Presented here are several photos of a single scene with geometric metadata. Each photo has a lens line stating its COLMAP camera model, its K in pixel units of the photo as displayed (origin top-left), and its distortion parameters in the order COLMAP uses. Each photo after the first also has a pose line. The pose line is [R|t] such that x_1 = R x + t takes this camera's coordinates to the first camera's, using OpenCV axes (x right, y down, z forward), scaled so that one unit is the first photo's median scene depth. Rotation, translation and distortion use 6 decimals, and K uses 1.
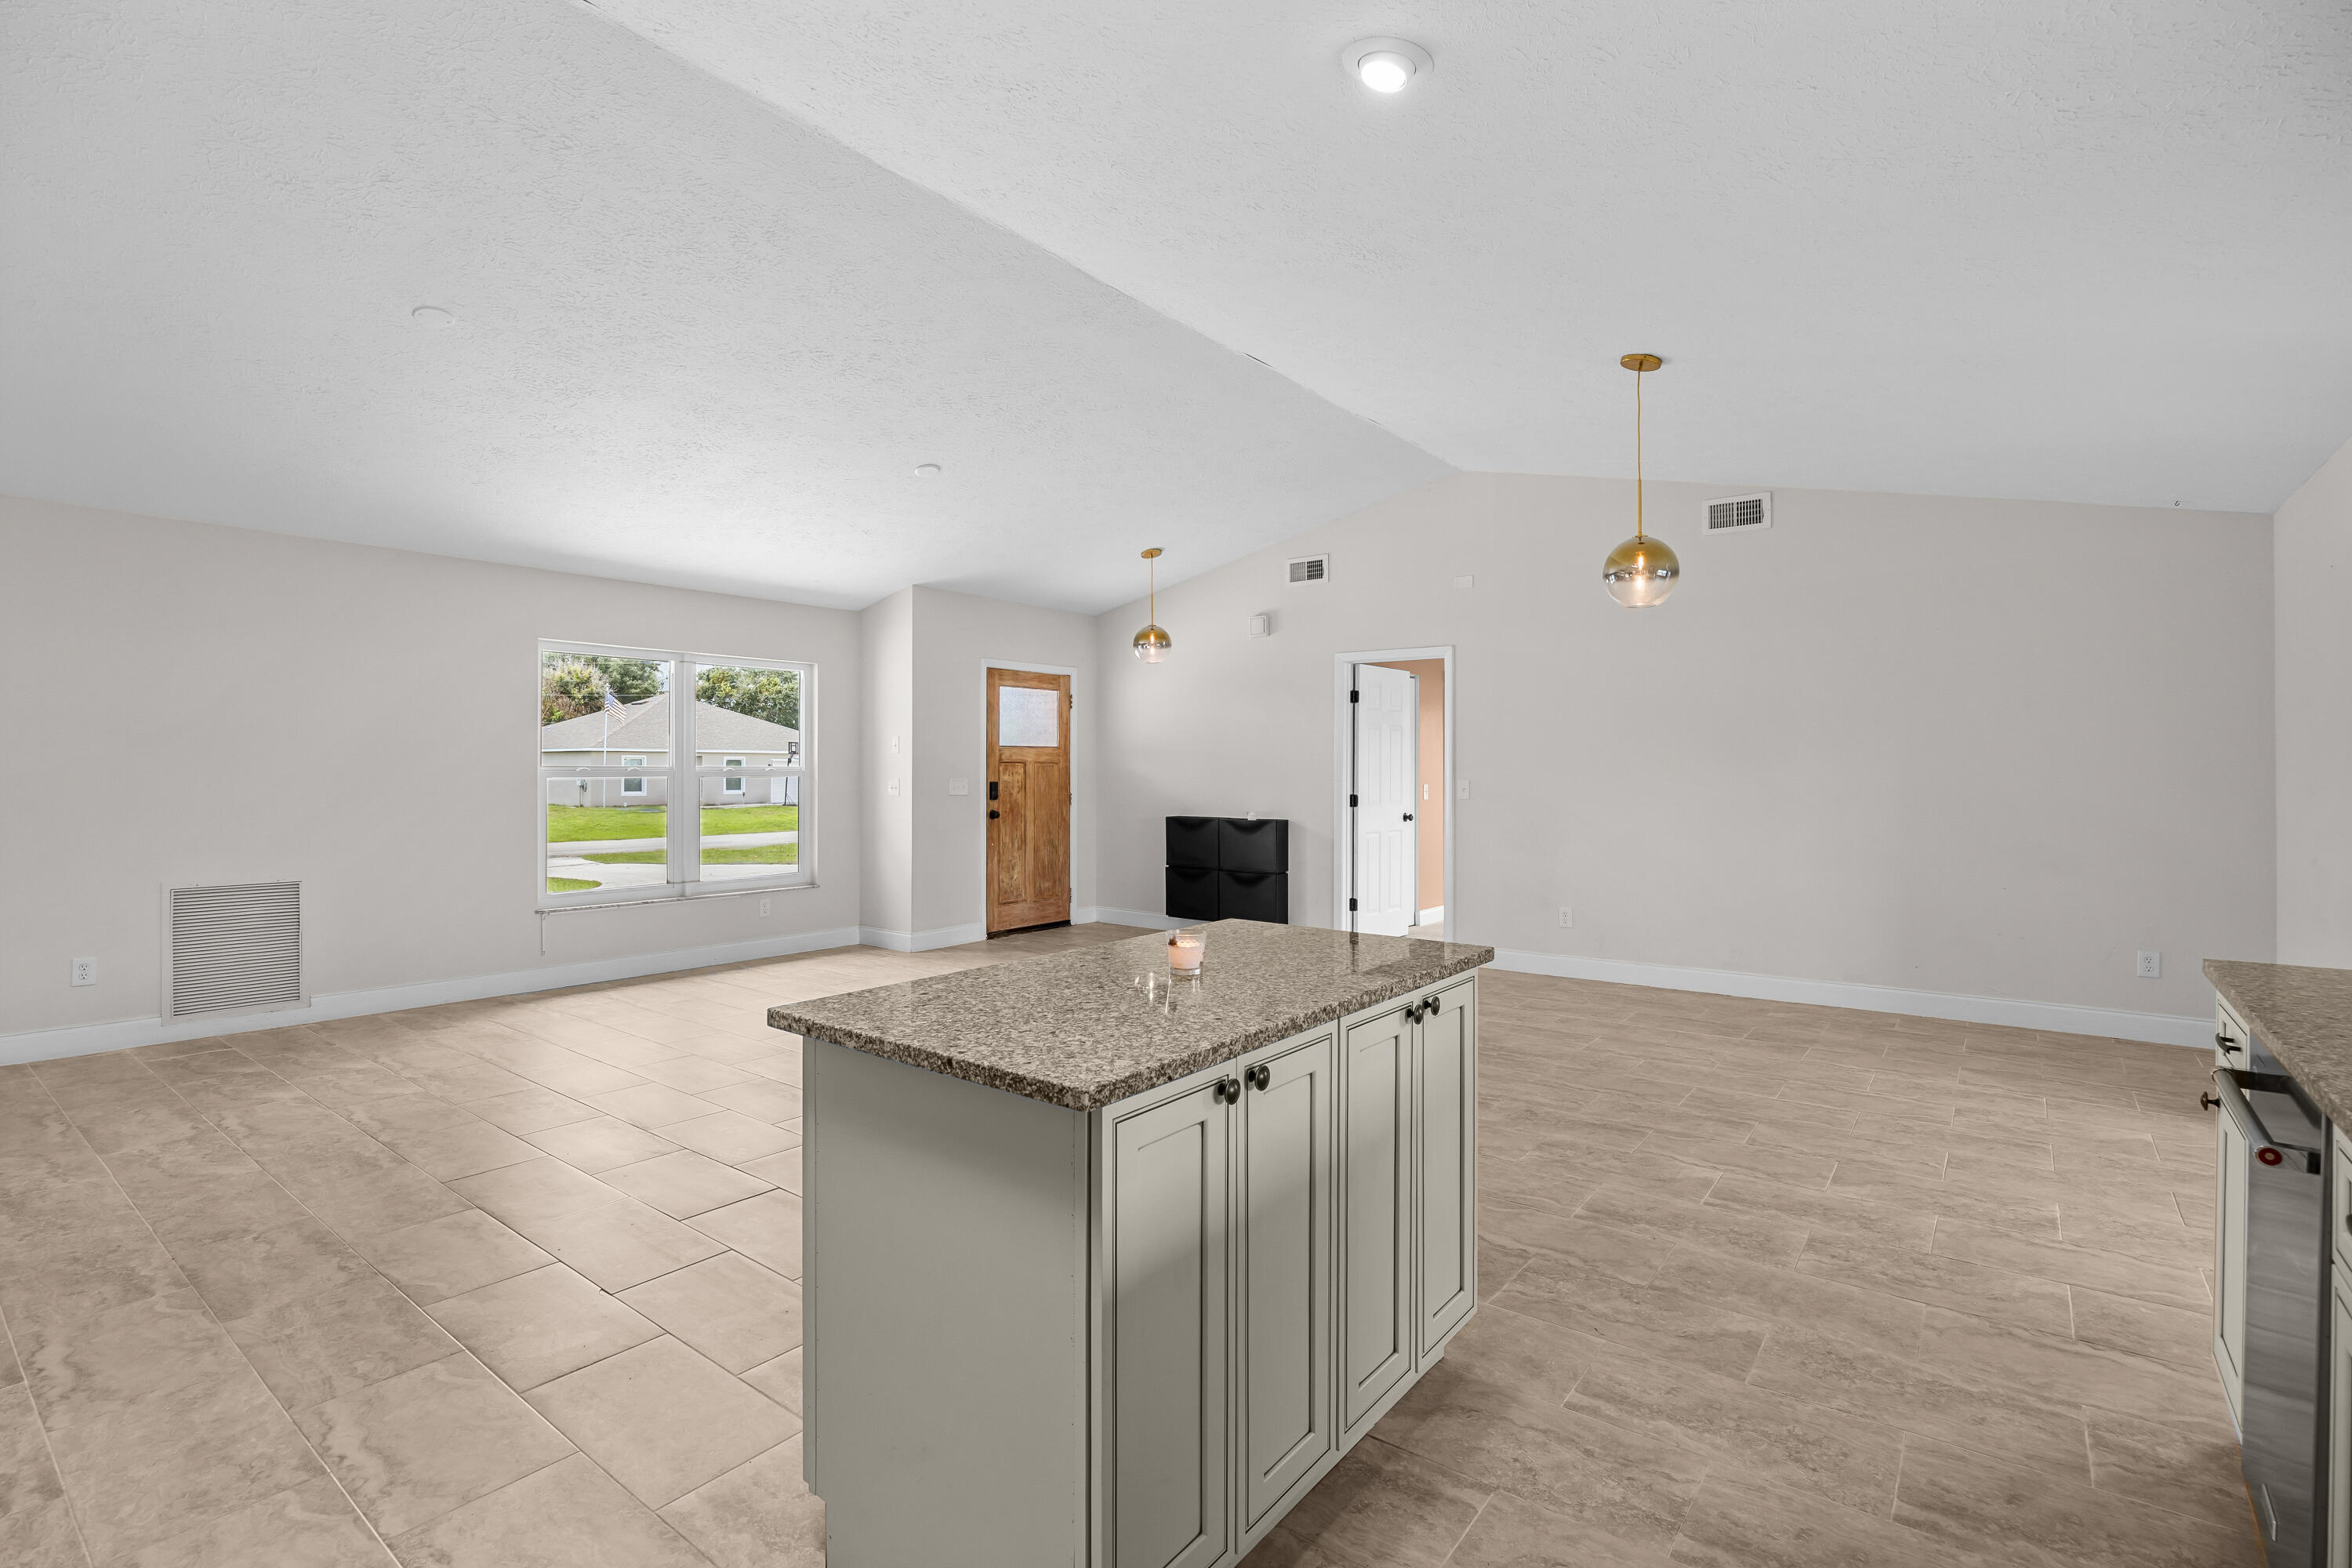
lens RADIAL K [[1095.8, 0, 1176.0], [0, 1095.8, 784.0], [0, 0, 1]] dist [-0.014470, 0.000827]
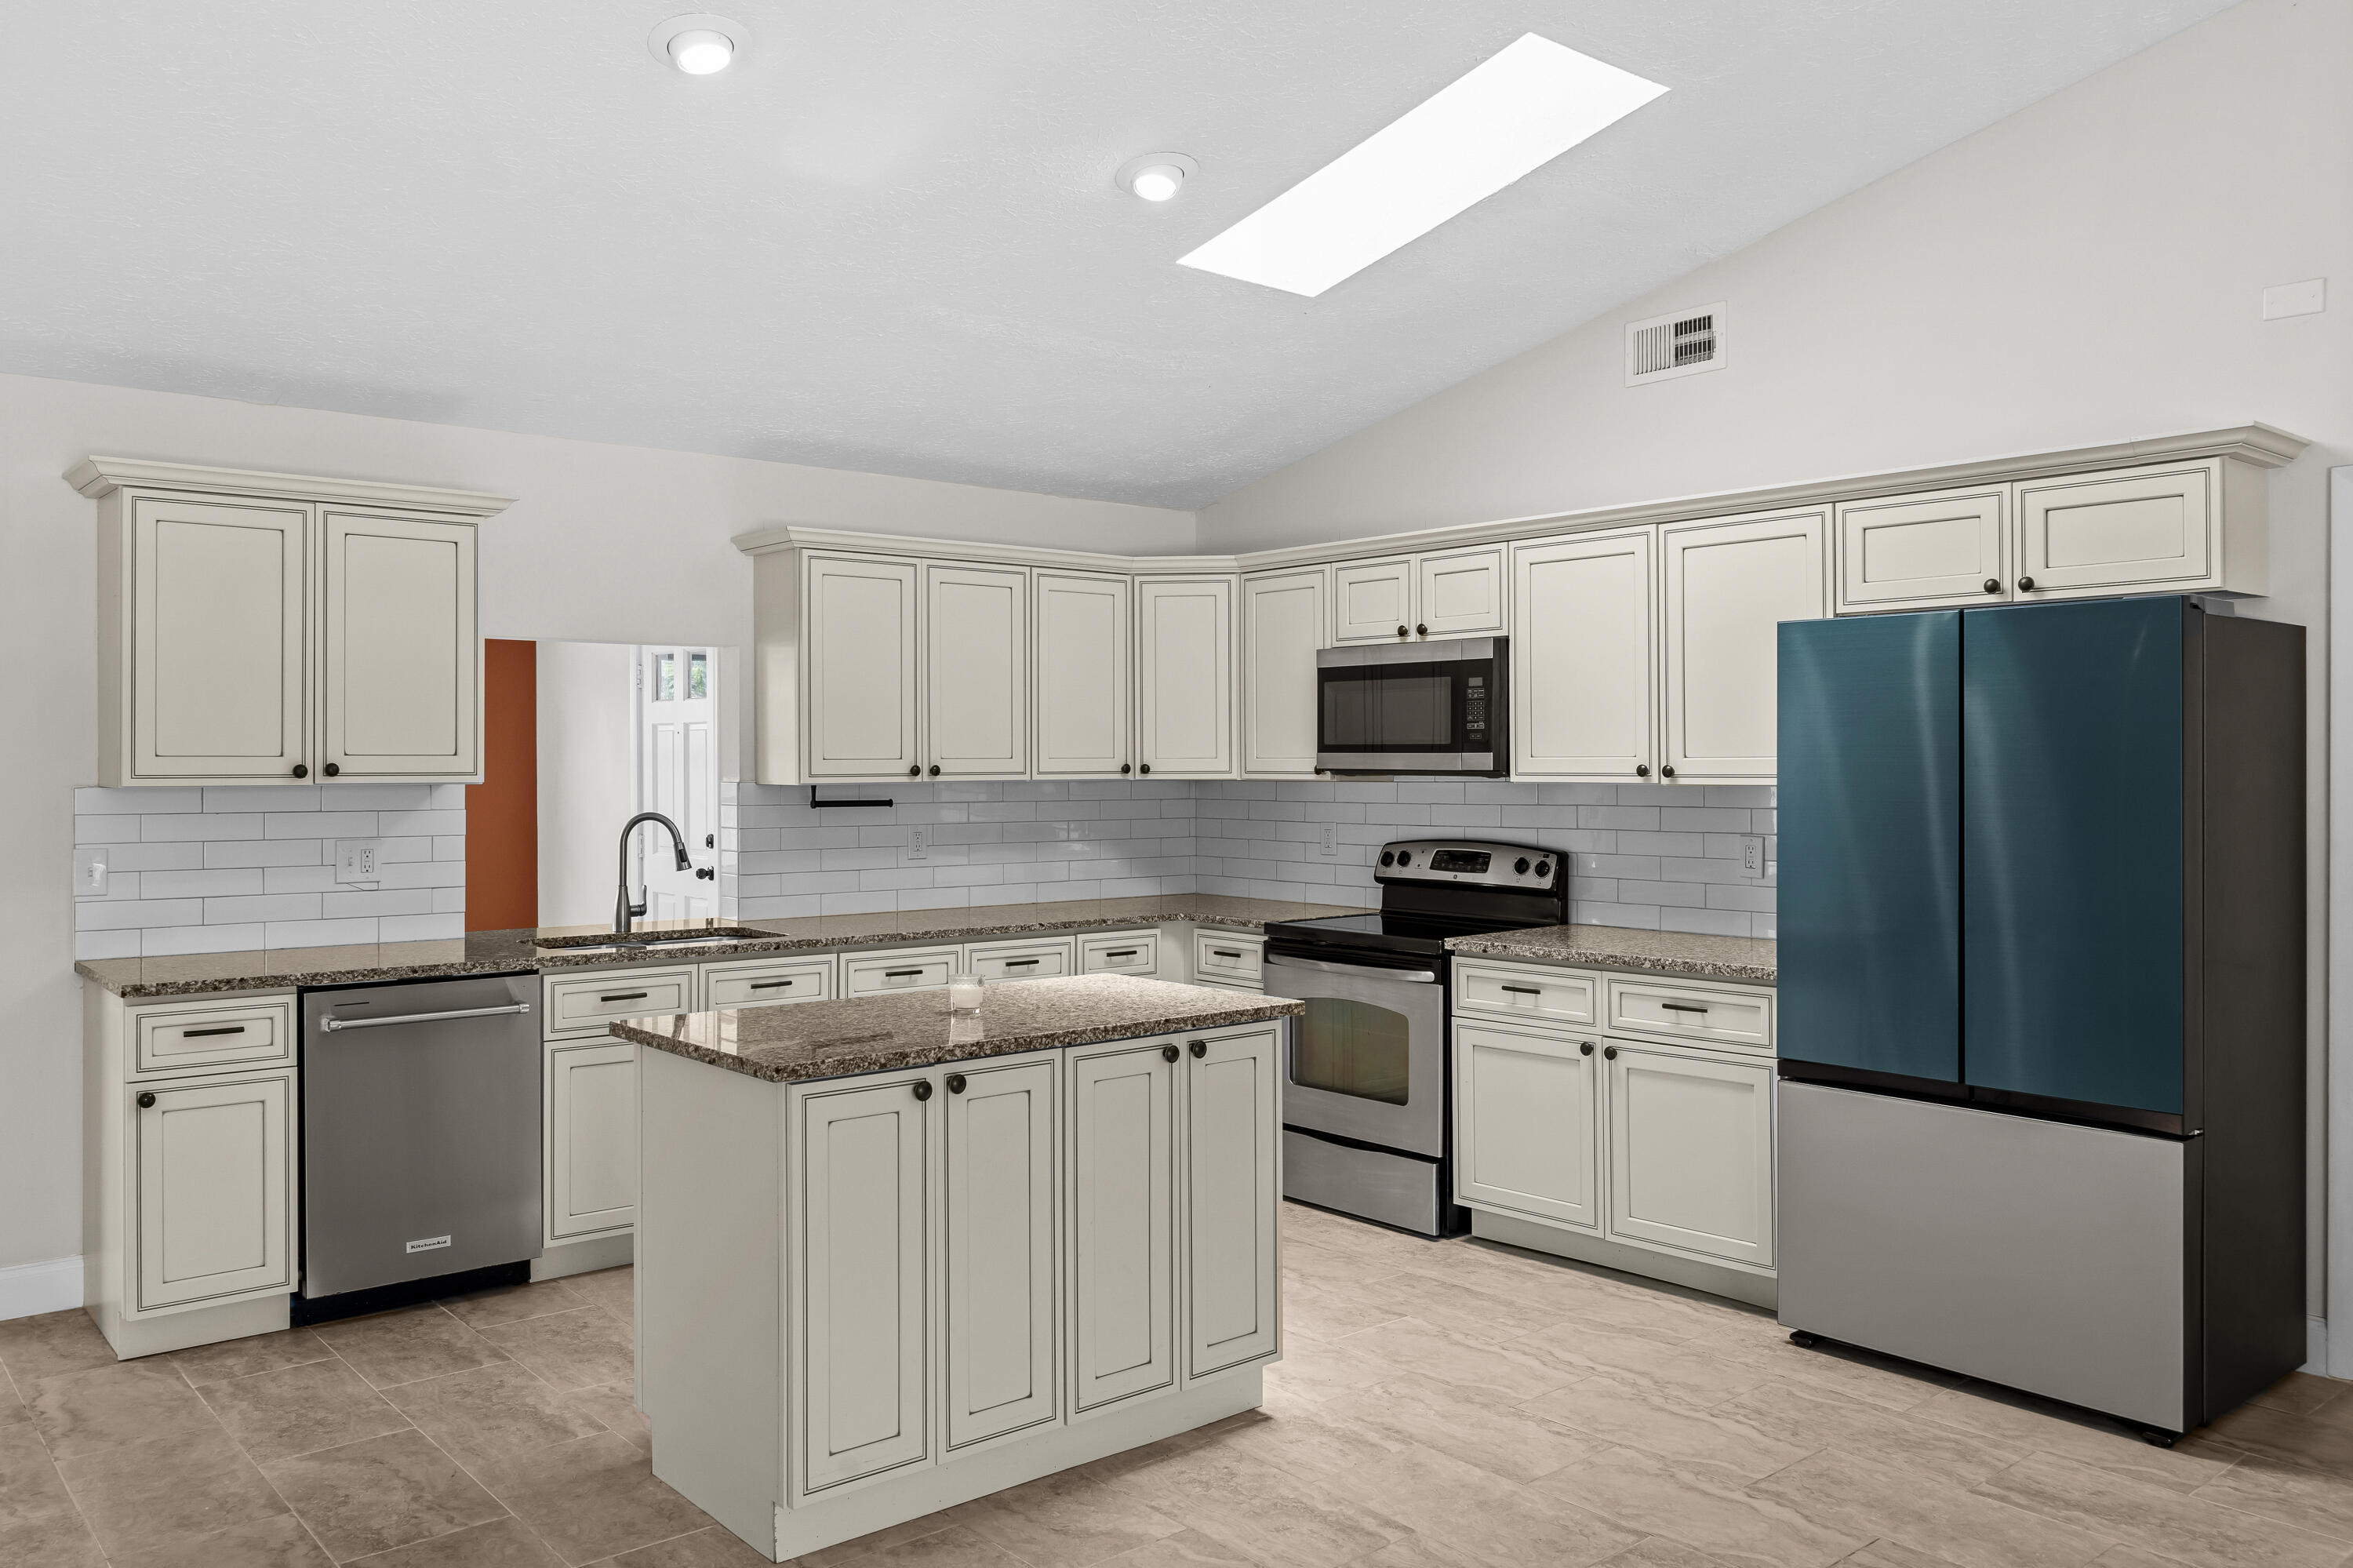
lens RADIAL K [[1699.7, 0, 1173.3], [0, 1699.7, 761.6], [0, 0, 1]] dist [-0.001836, -0.000429]
pose [[-0.982143, -0.000875, 0.188132, -0.534284], [0.002127, 0.999874, 0.015755, -0.112080], [-0.188122, 0.015874, -0.982017, 2.714439]]
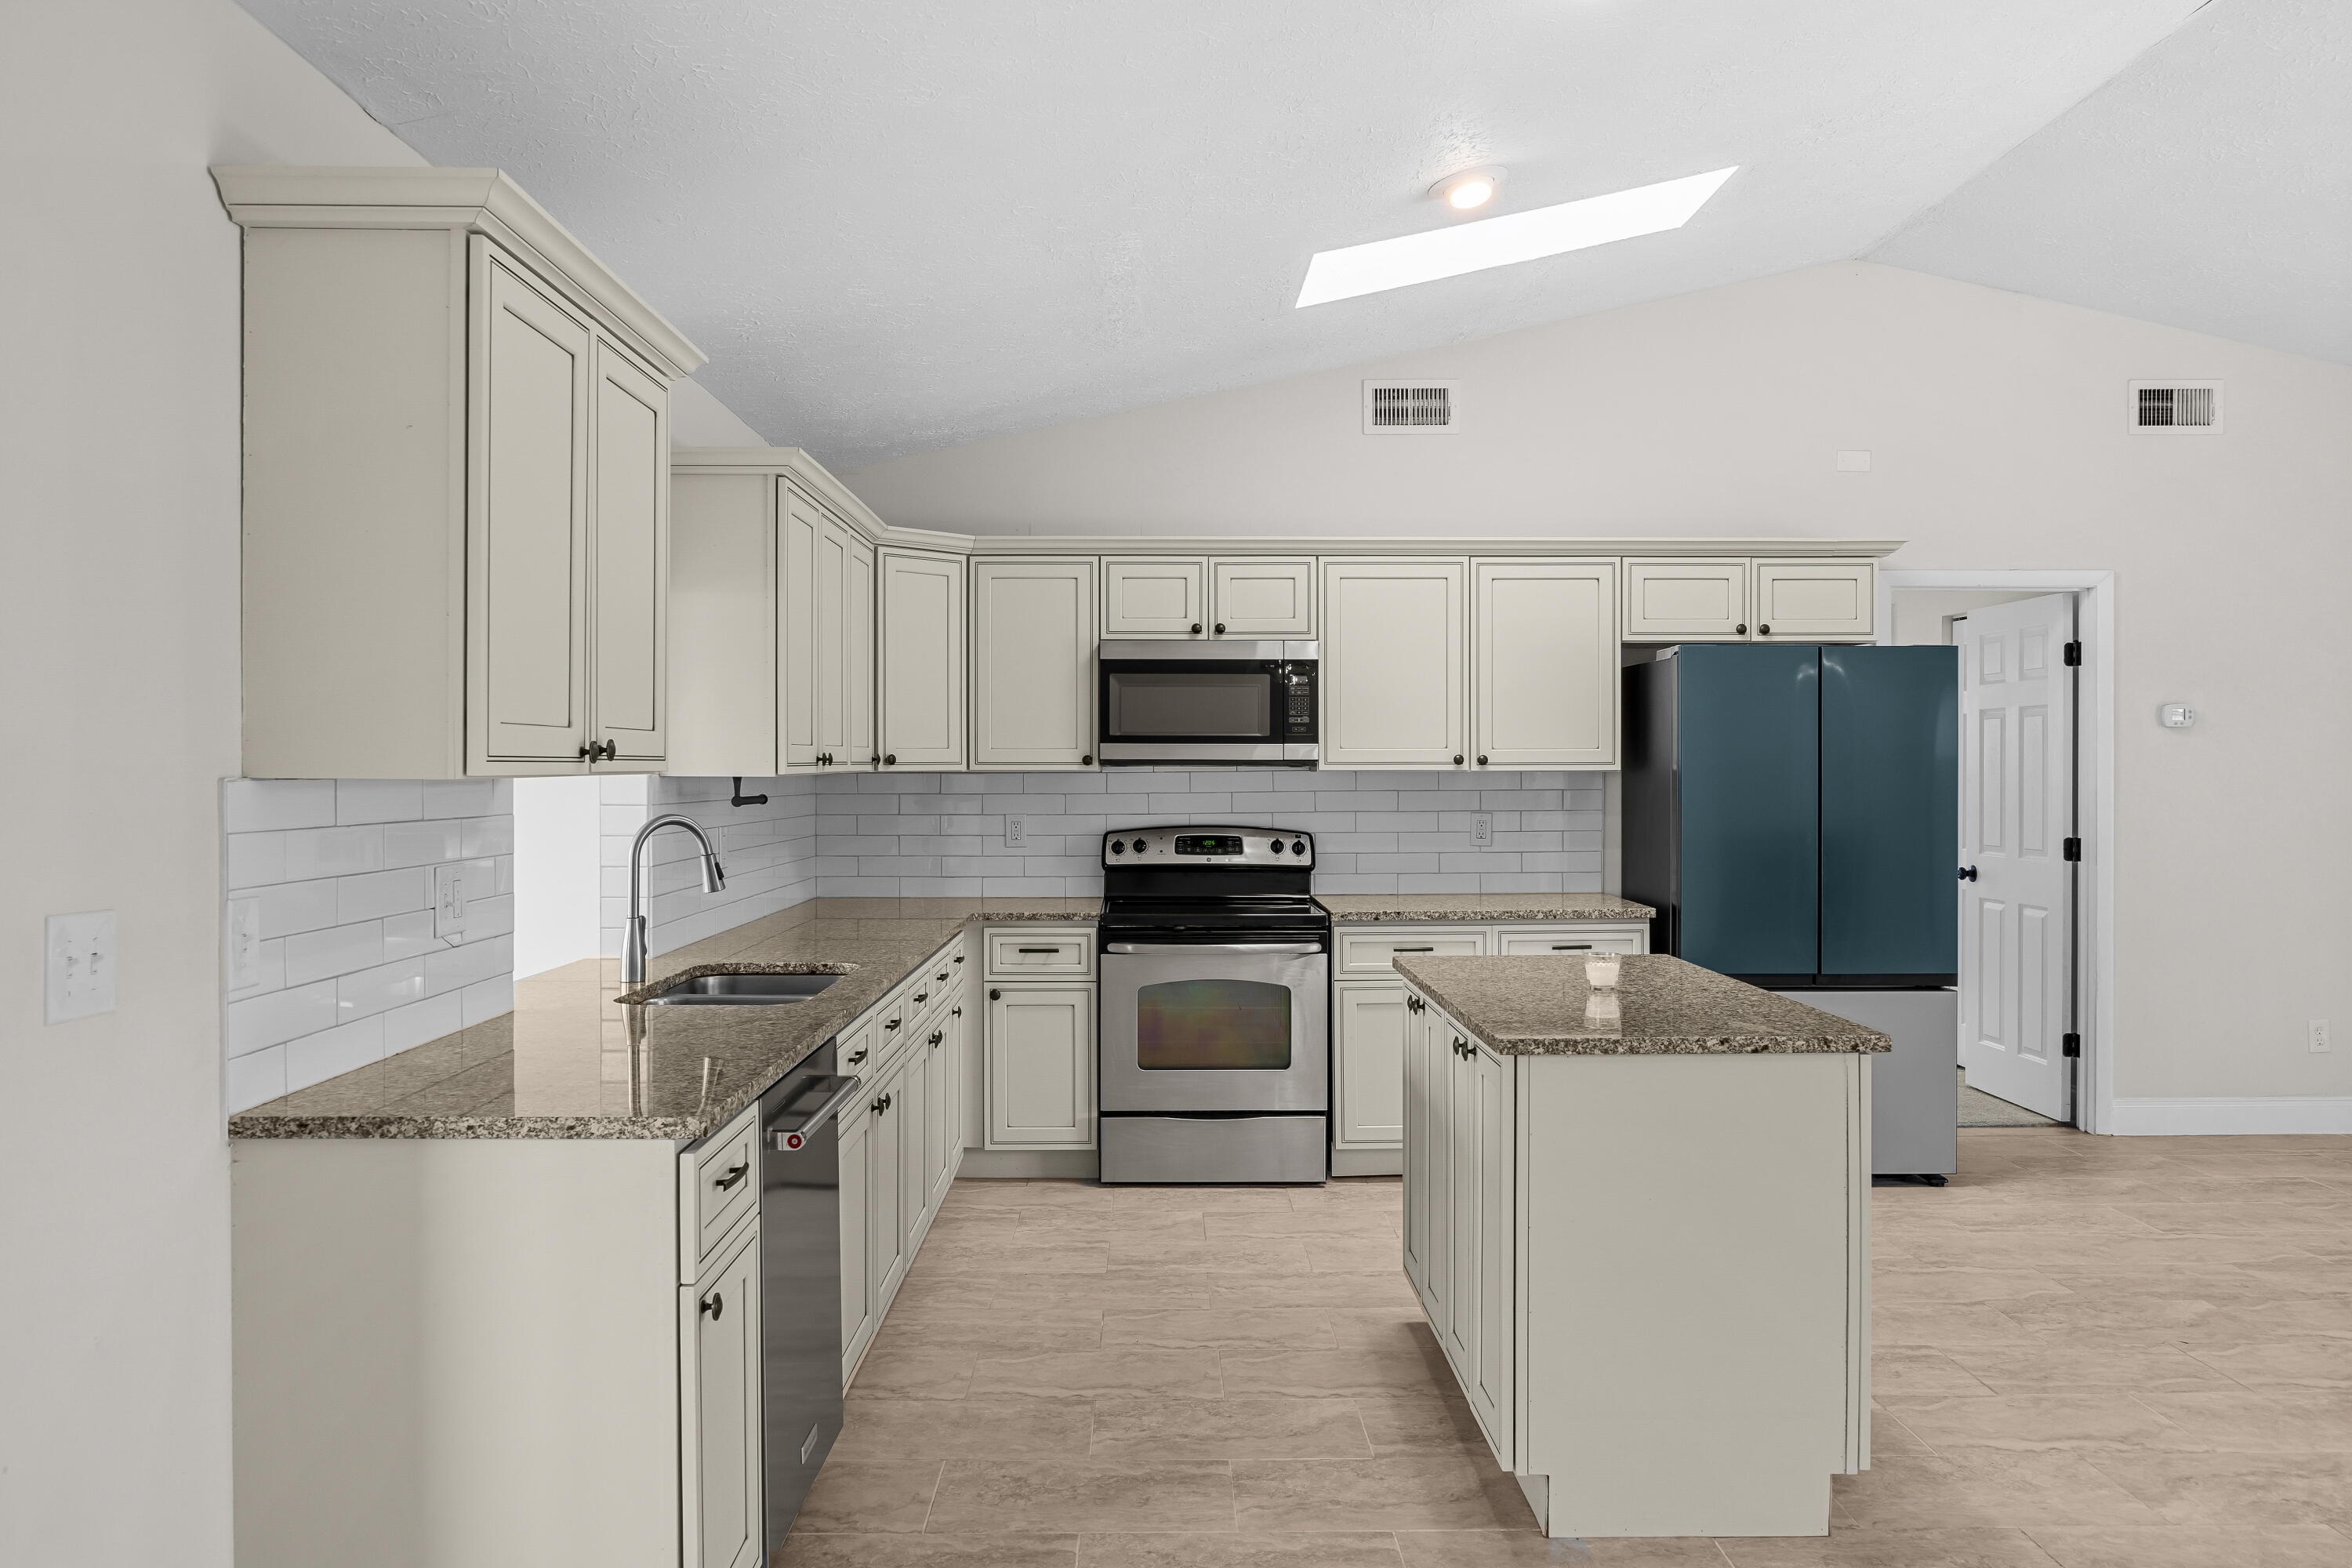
lens RADIAL K [[1611.6, 0, 1176.0], [0, 1611.6, 784.0], [0, 0, 1]] dist [-0.003058, -0.000867]
pose [[-0.782075, 0.005925, -0.623156, 1.418808], [-0.010552, 0.999686, 0.022749, -0.075039], [0.623094, 0.024367, -0.781767, 2.061623]]
